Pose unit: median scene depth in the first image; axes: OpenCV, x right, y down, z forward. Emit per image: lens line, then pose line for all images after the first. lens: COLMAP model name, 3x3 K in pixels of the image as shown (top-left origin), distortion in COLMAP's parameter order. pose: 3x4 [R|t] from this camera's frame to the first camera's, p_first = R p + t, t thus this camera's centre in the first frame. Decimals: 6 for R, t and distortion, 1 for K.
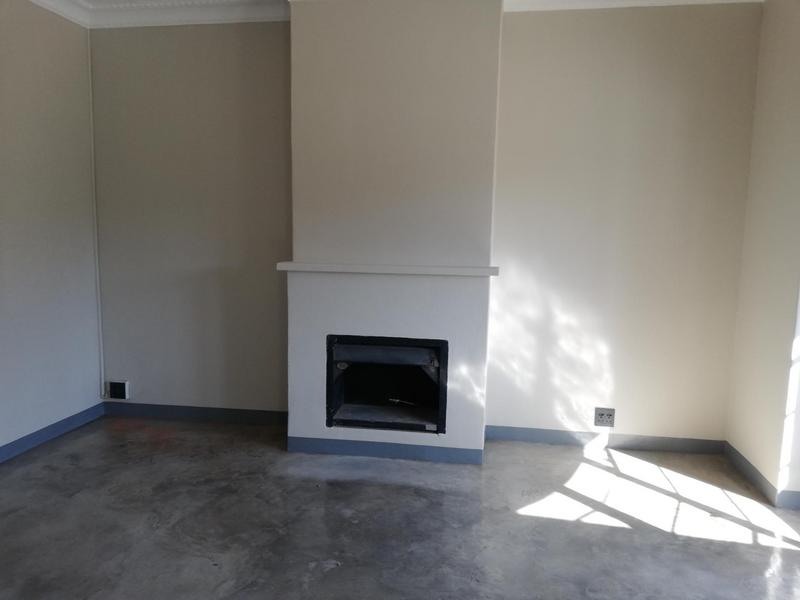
lens RADIAL K [[605.1, 0, 402.0], [0, 605.1, 299.6], [0, 0, 1]] dist [0.038597, -0.042721]
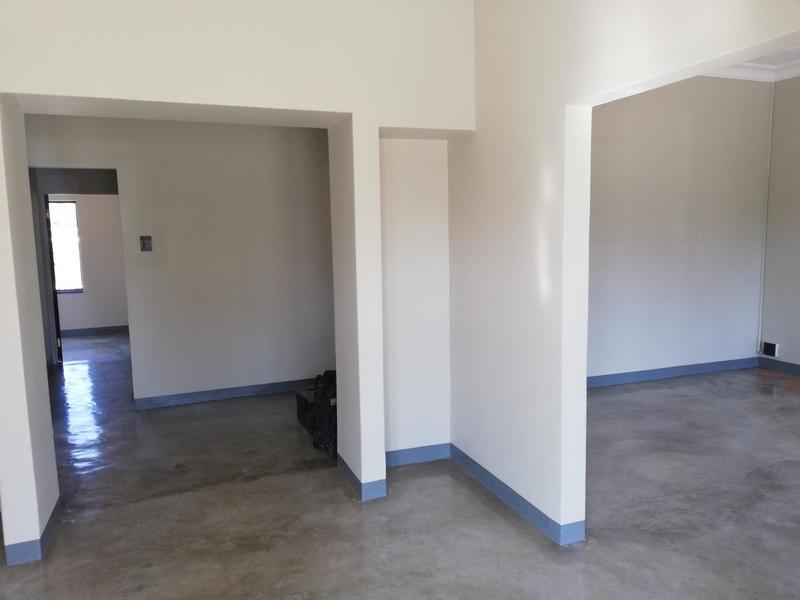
lens RADIAL K [[605.1, 0, 397.8], [0, 605.1, 294.6], [0, 0, 1]] dist [0.038597, -0.042721]
pose [[0.494798, 0.071300, -0.866078, 0.353766], [-0.078492, 0.996222, 0.037171, 0.056541], [0.865456, 0.049589, 0.498525, -0.475059]]
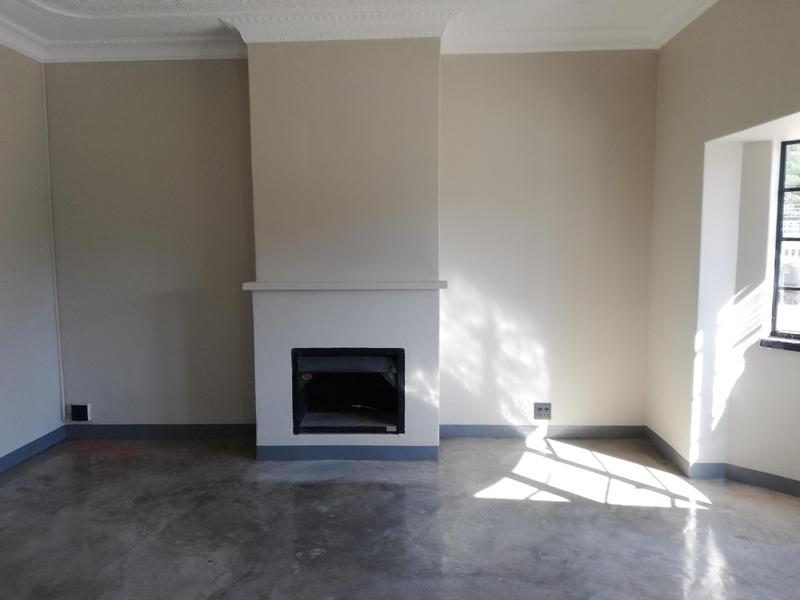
lens RADIAL K [[605.1, 0, 397.3], [0, 605.1, 300.6], [0, 0, 1]] dist [0.038597, -0.042721]
pose [[0.993354, -0.035098, 0.109620, -0.054760], [0.037284, 0.999143, -0.017956, -0.000987], [-0.108896, 0.021923, 0.993811, -0.099947]]
